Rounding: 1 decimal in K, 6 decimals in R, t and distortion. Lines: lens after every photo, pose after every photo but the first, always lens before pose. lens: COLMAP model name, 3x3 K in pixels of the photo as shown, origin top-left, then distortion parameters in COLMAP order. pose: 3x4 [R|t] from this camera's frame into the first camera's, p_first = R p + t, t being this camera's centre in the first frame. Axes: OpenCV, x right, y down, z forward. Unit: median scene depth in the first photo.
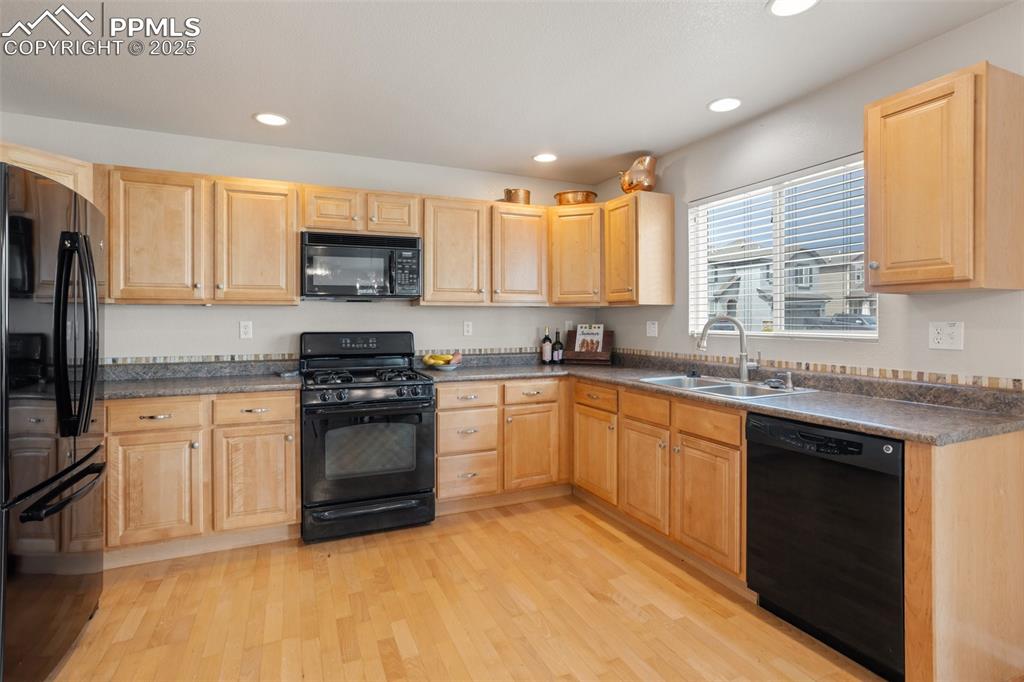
lens RADIAL K [[501.9, 0, 513.3], [0, 501.9, 323.8], [0, 0, 1]] dist [-0.039171, 0.042923]
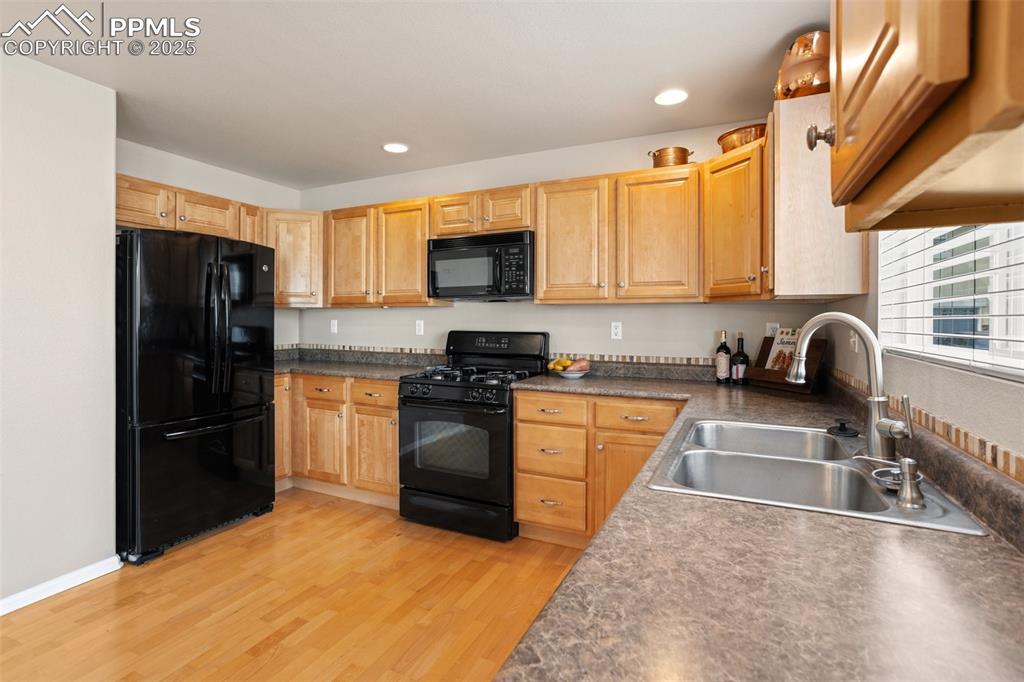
lens RADIAL K [[493.4, 0, 511.7], [0, 493.4, 329.1], [0, 0, 1]] dist [-0.023036, 0.017428]
pose [[0.649255, 0.018870, -0.760337, 0.497080], [-0.009850, 0.999817, 0.016402, -0.005771], [0.760507, -0.003160, 0.649322, 0.401953]]
